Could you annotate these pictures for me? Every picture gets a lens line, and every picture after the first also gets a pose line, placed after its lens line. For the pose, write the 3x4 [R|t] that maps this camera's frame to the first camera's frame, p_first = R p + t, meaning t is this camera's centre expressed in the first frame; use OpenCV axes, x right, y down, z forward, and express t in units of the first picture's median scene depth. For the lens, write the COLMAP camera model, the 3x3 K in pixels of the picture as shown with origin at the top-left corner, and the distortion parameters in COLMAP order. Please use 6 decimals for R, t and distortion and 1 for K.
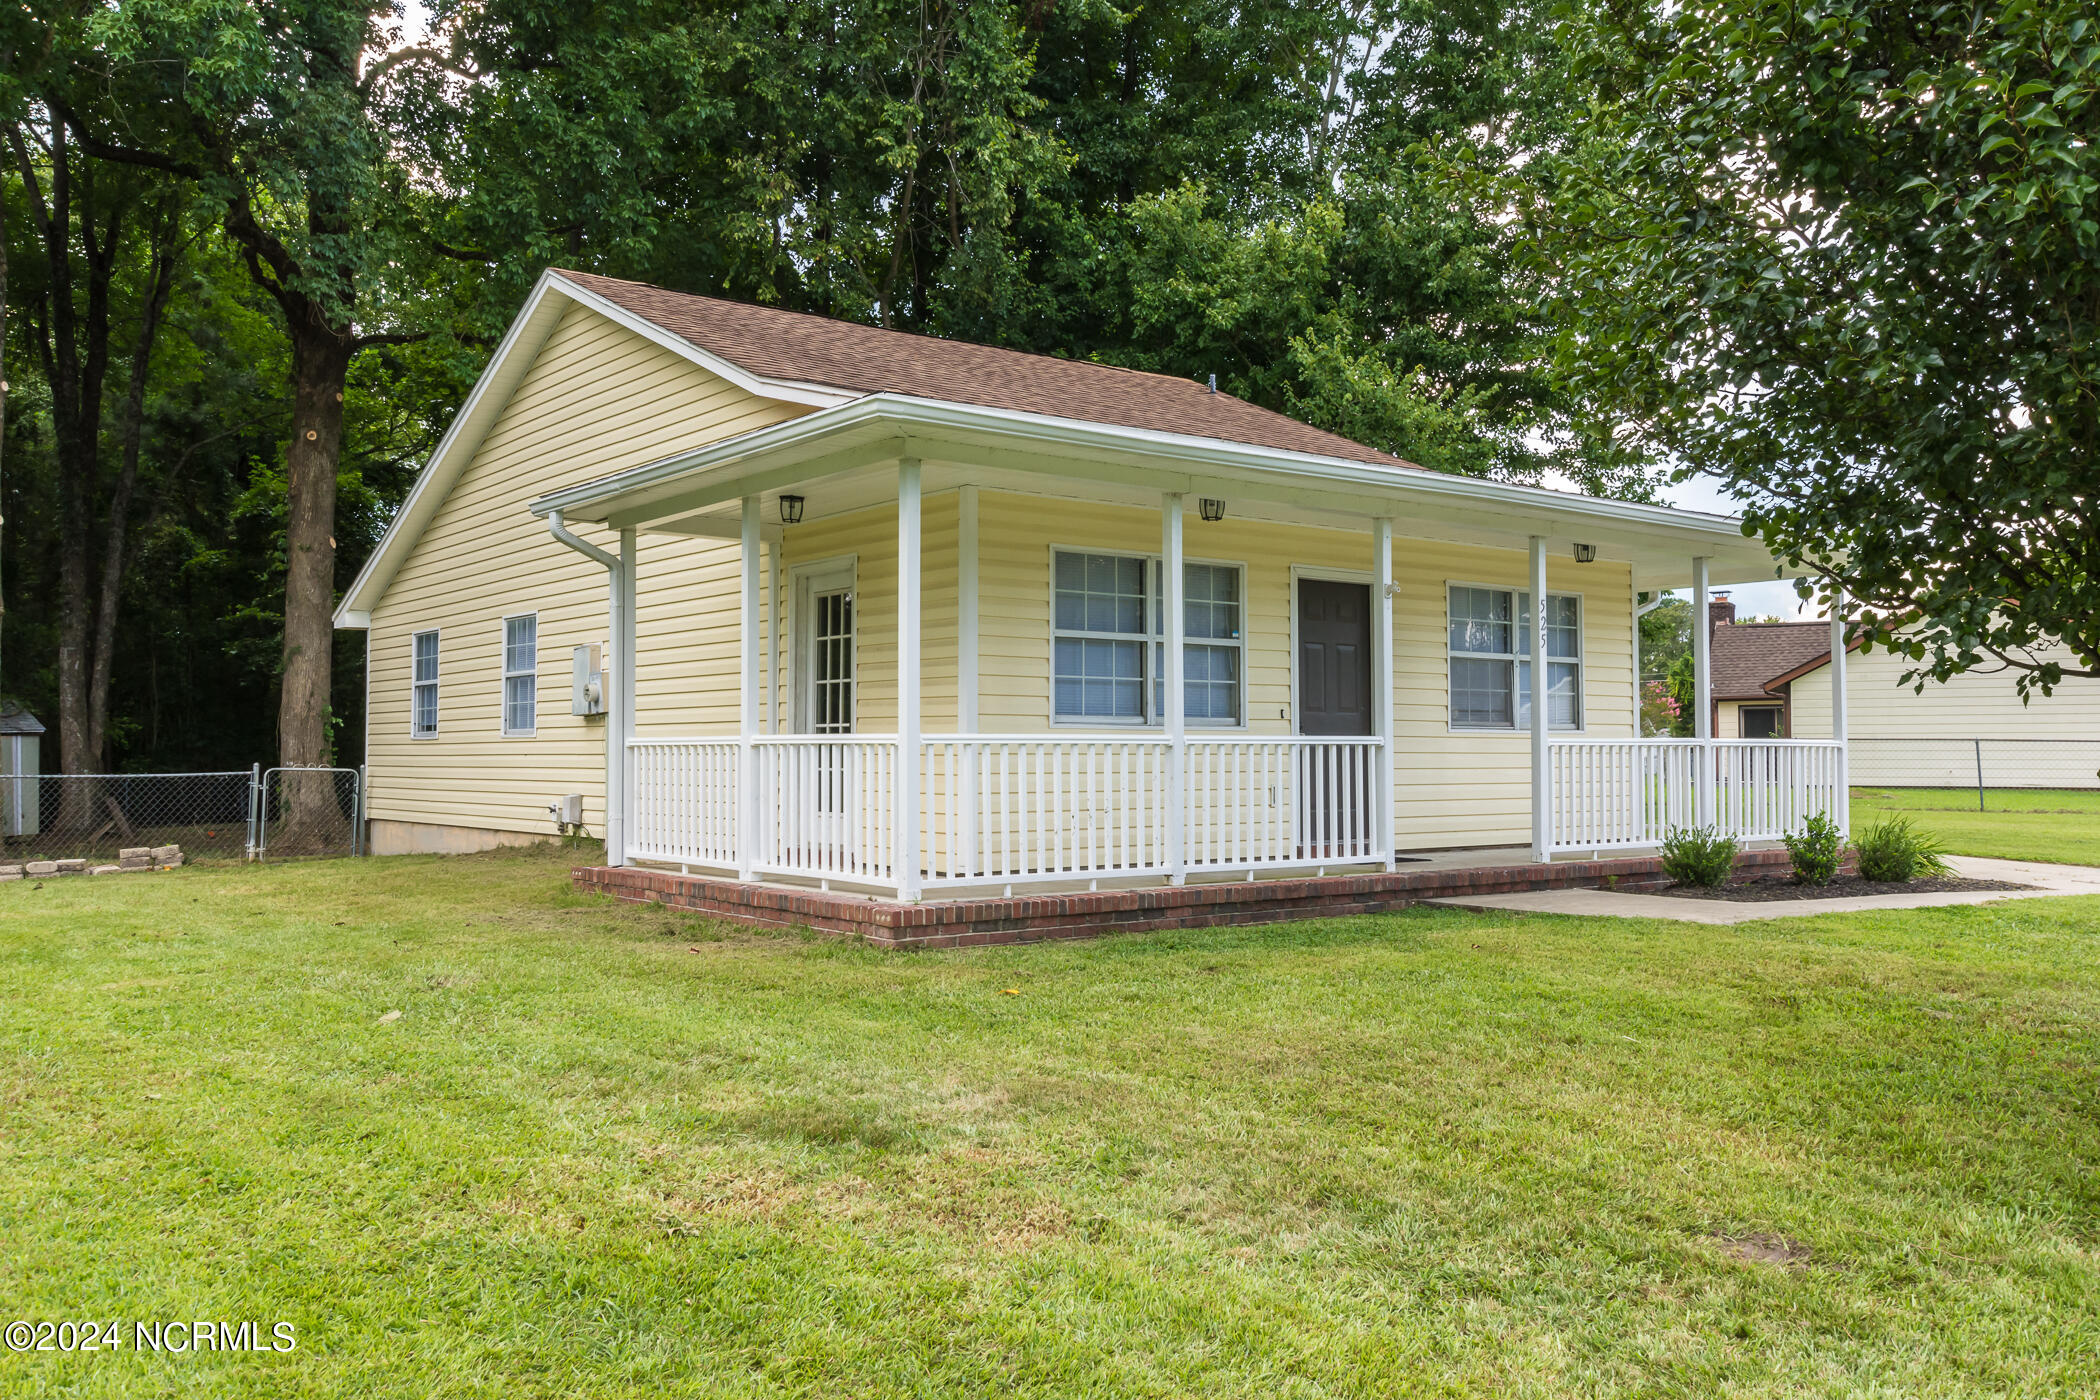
lens RADIAL K [[1766.0, 0, 1050.0], [0, 1766.0, 700.0], [0, 0, 1]] dist [-0.000351, -0.000194]
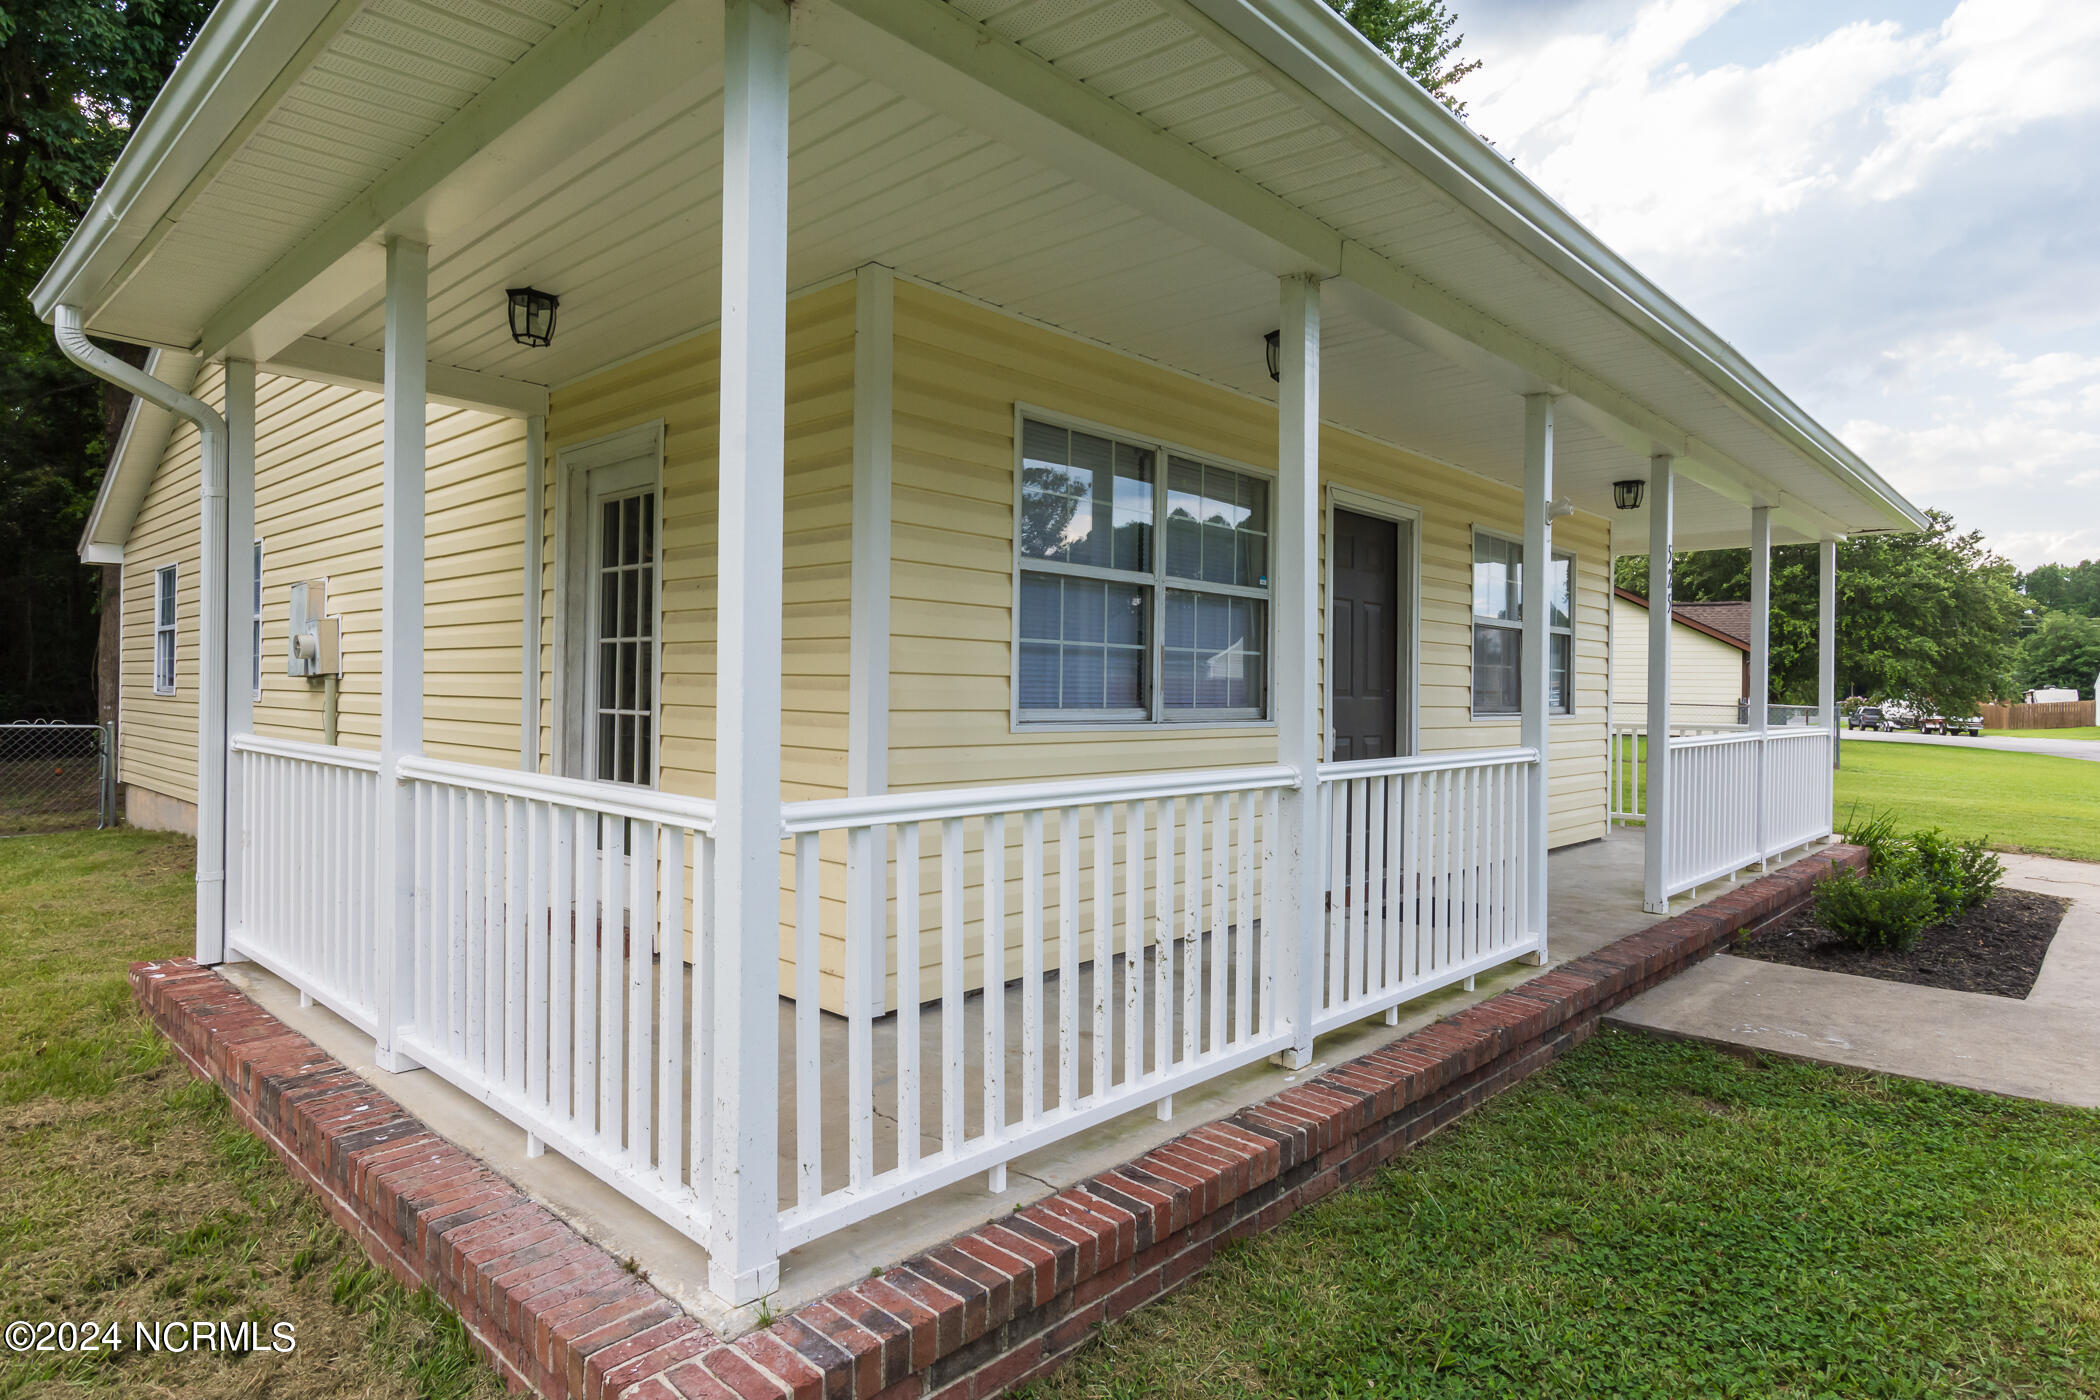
lens RADIAL K [[1171.5, 0, 1050.0], [0, 1171.5, 700.0], [0, 0, 1]] dist [0.022280, 0.000236]
pose [[0.986380, 0.011703, 0.164066, -0.046108], [-0.018383, 0.999060, 0.039258, -0.008668], [-0.163452, -0.041739, 0.985668, 0.590051]]
